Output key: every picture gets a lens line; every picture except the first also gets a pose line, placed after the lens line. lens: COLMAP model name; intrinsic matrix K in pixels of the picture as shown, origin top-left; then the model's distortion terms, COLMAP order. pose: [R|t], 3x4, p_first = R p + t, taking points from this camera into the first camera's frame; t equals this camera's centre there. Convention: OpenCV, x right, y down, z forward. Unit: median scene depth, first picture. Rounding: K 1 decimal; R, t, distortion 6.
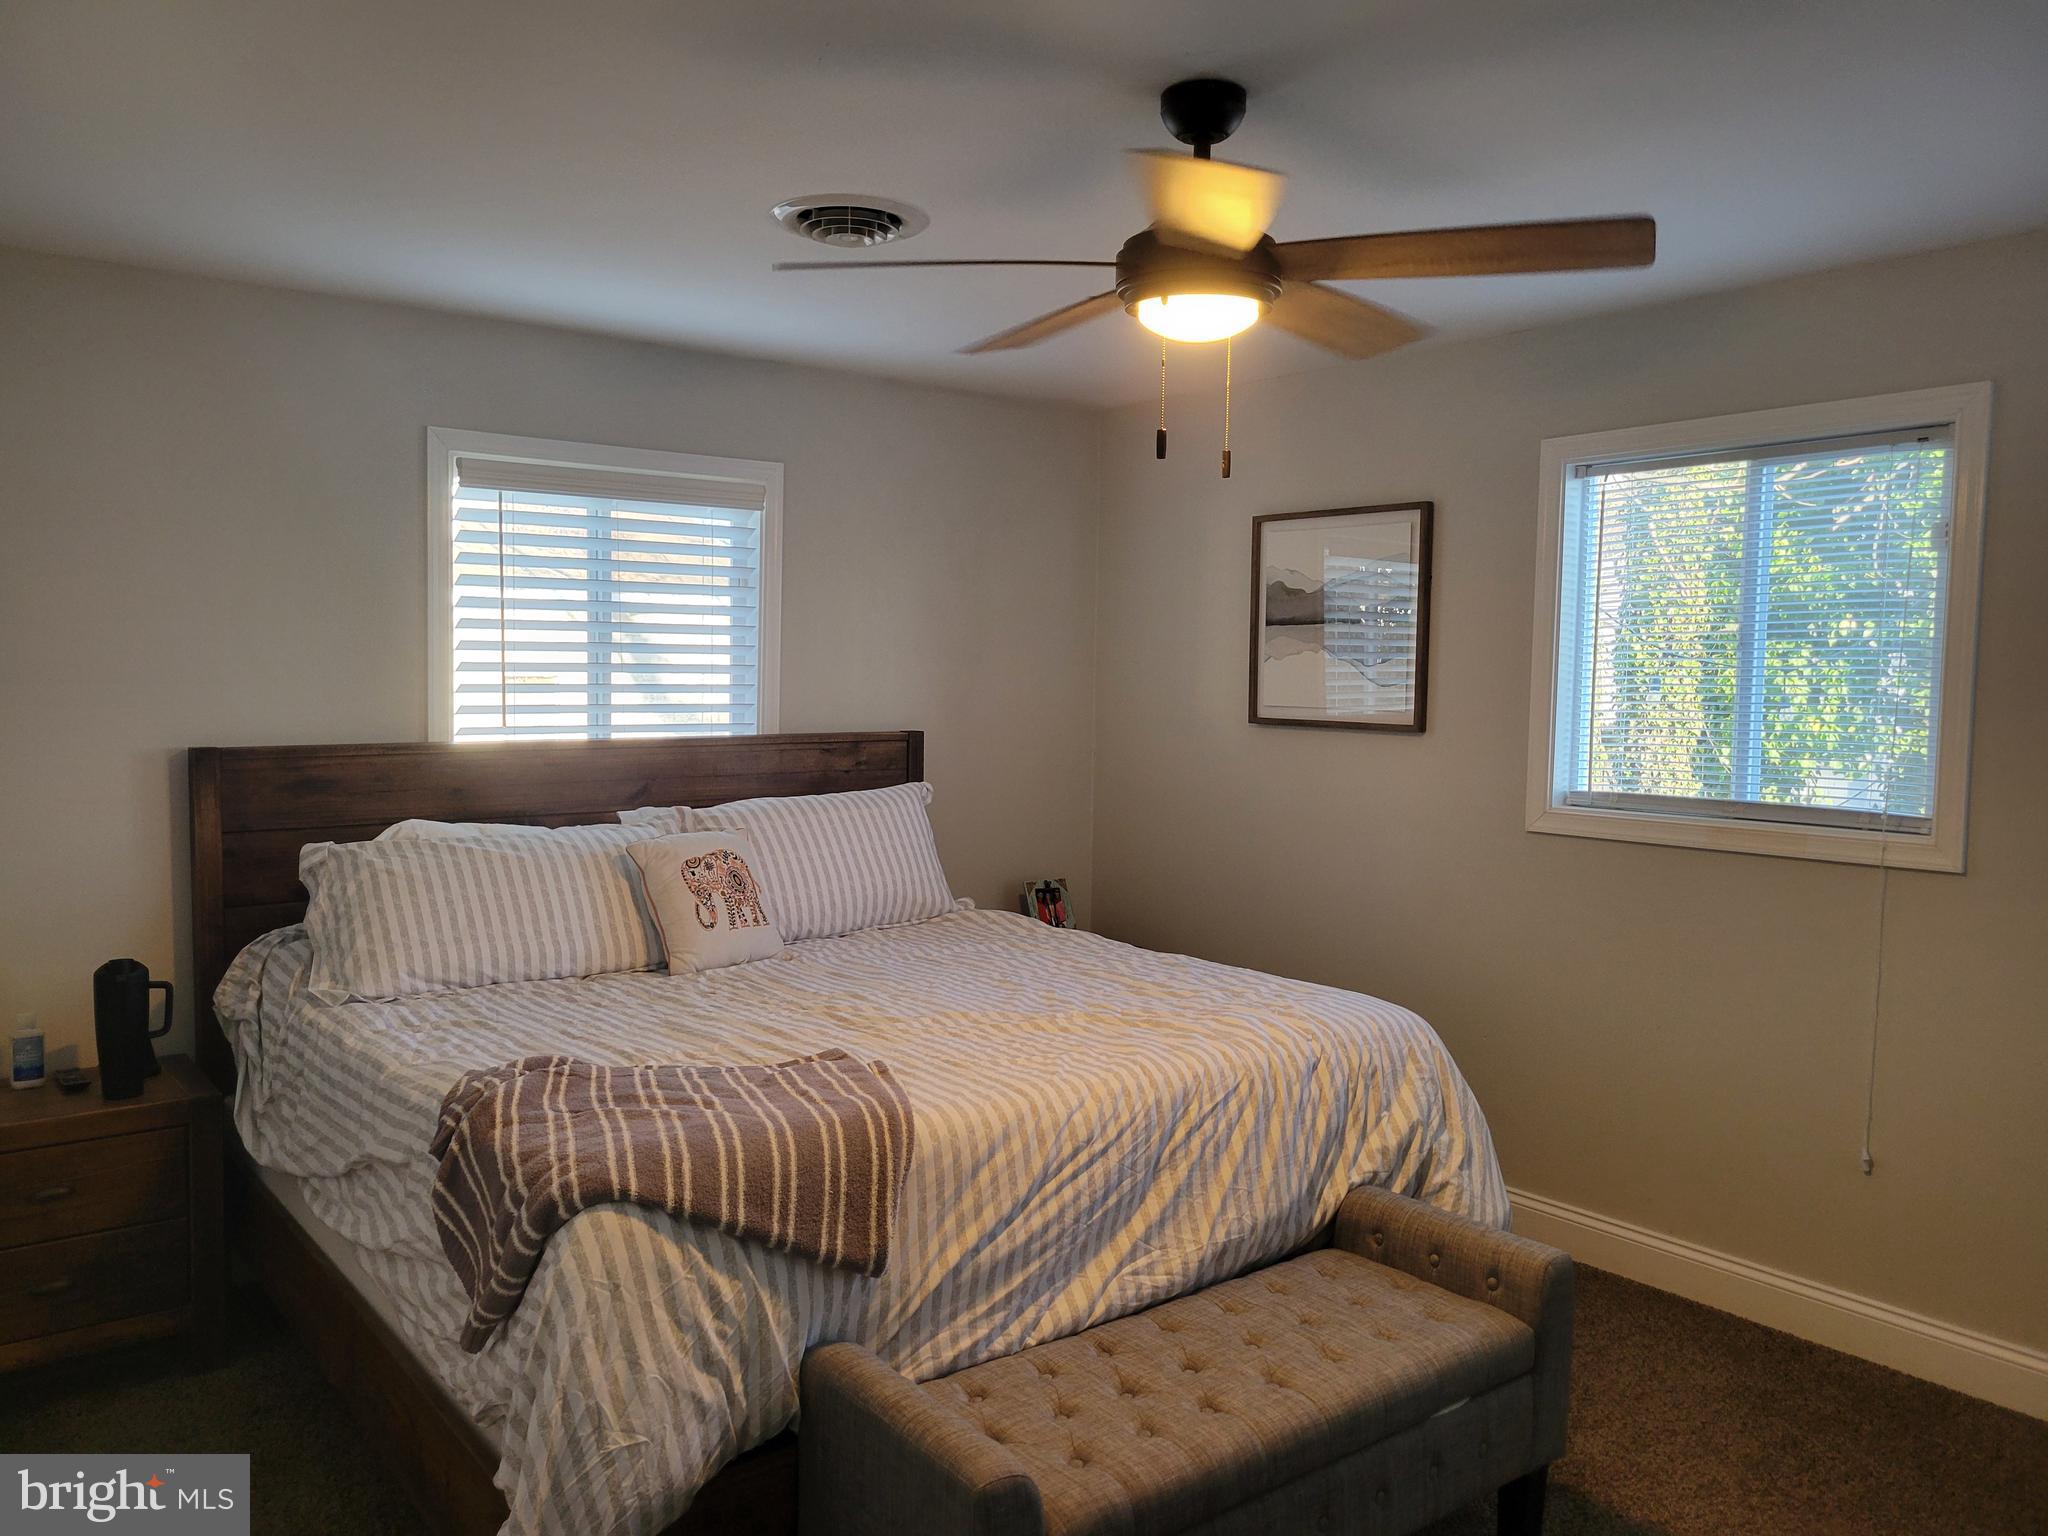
lens RADIAL K [[1530.6, 0, 1026.5], [0, 1530.6, 766.8], [0, 0, 1]] dist [0.058854, -0.023792]
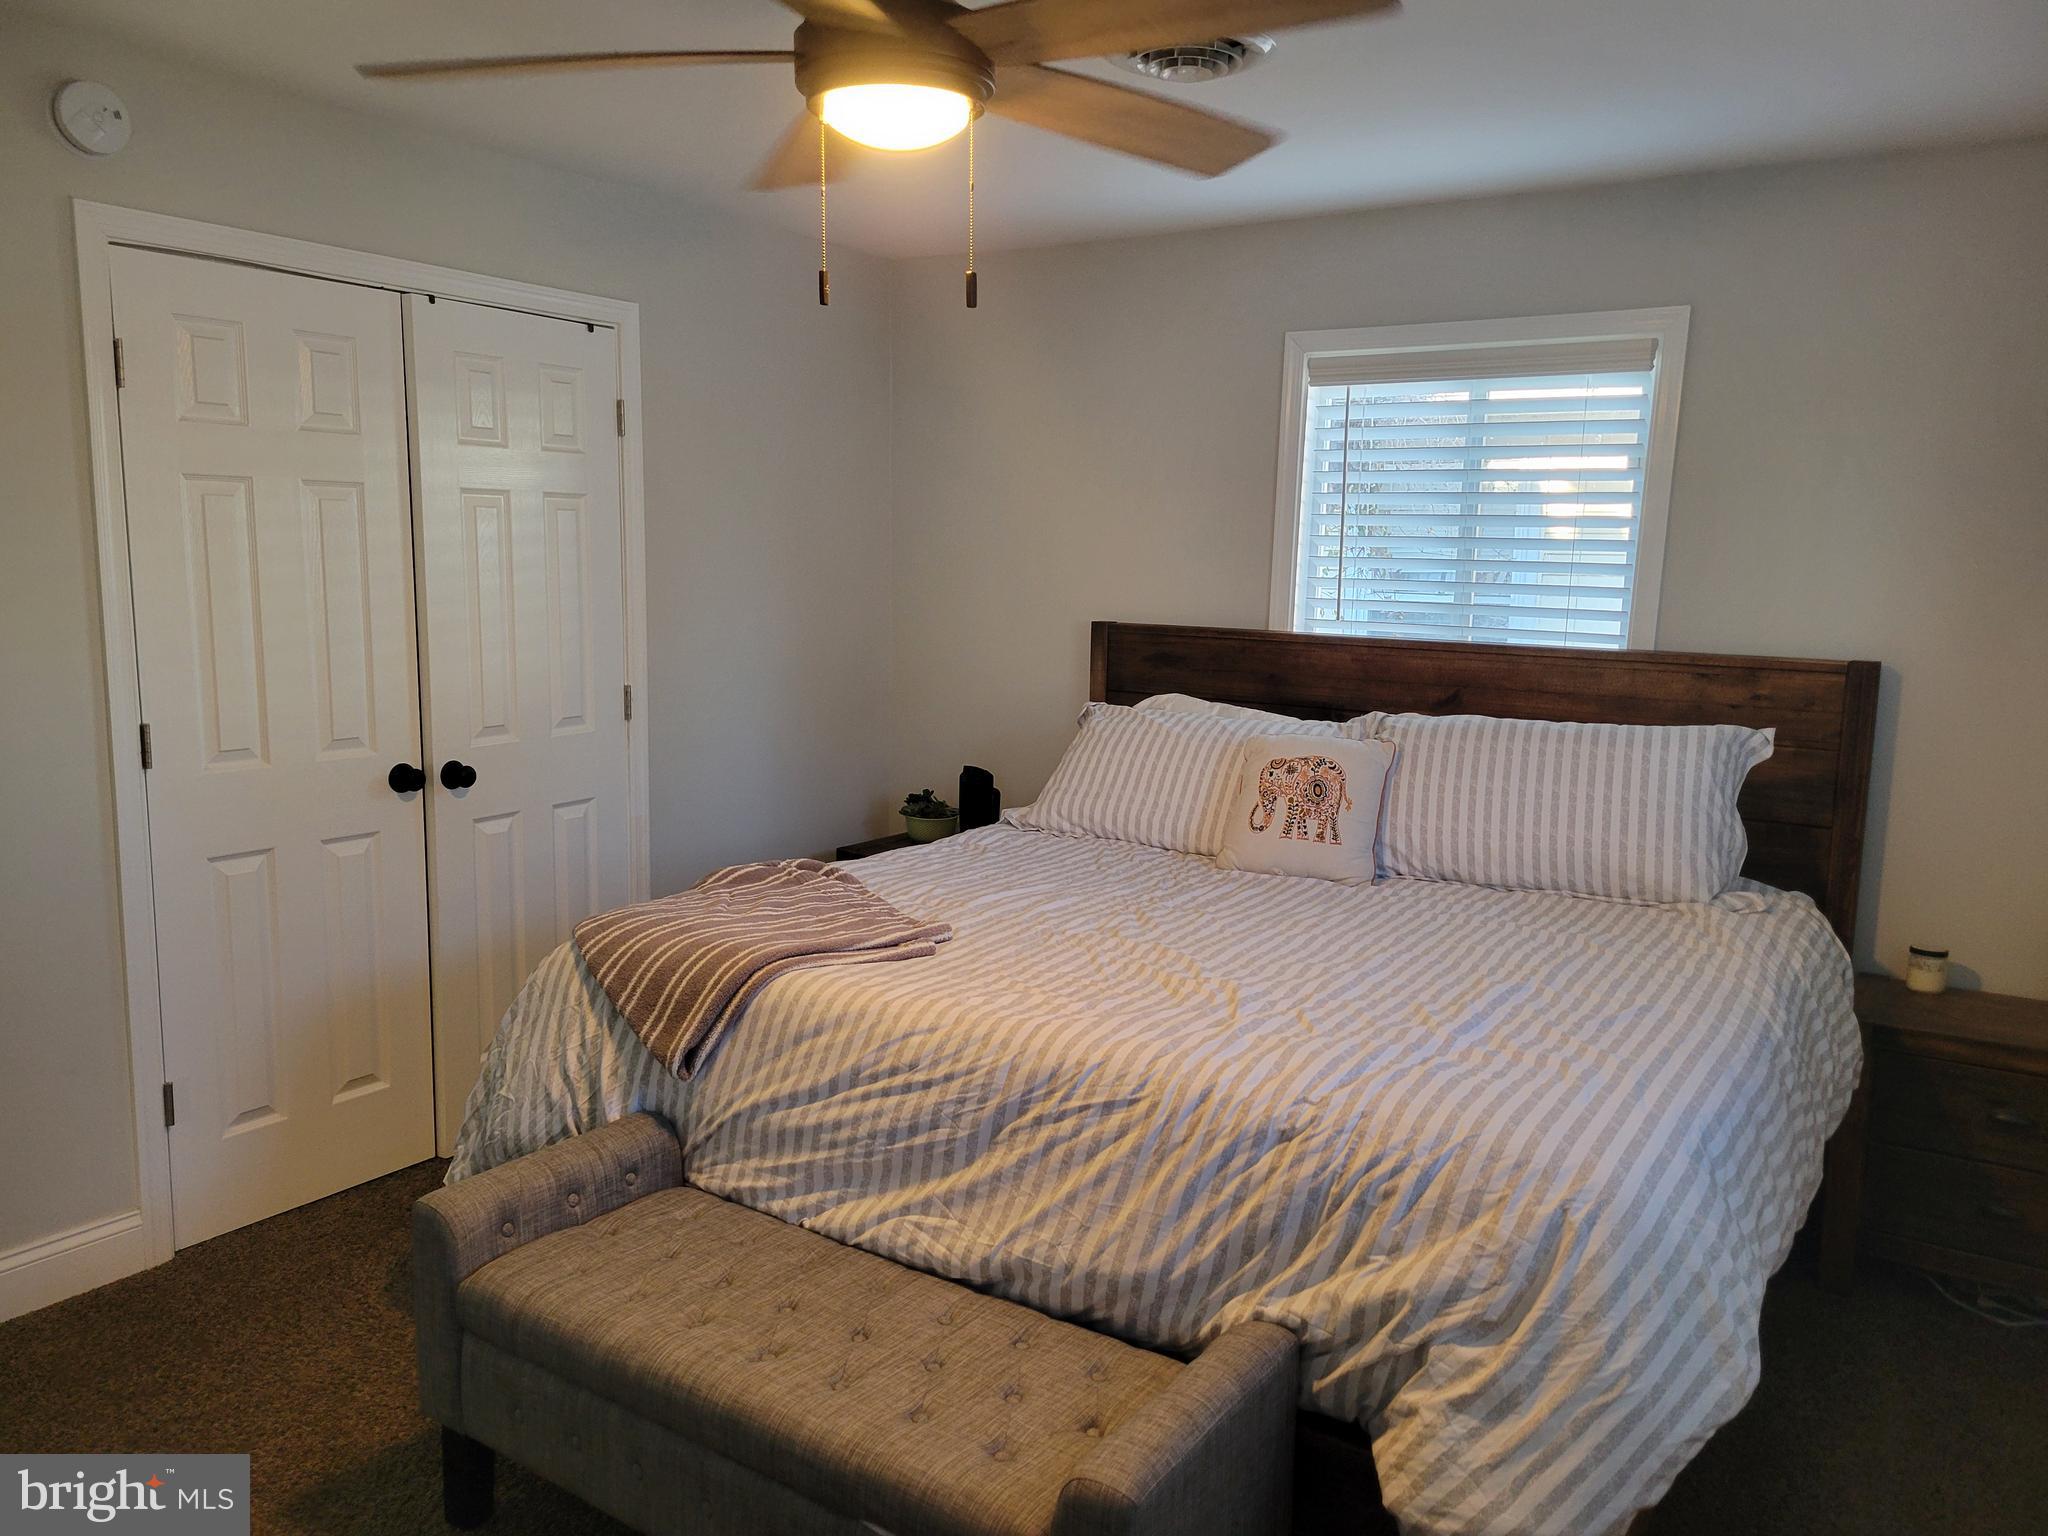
lens RADIAL K [[1530.6, 0, 1026.1], [0, 1530.6, 760.8], [0, 0, 1]] dist [0.058854, -0.023792]
pose [[0.308289, 0.131569, -0.942150, 0.905187], [-0.084286, 0.990272, 0.110709, -0.046146], [0.947551, 0.045280, 0.316380, 0.764987]]
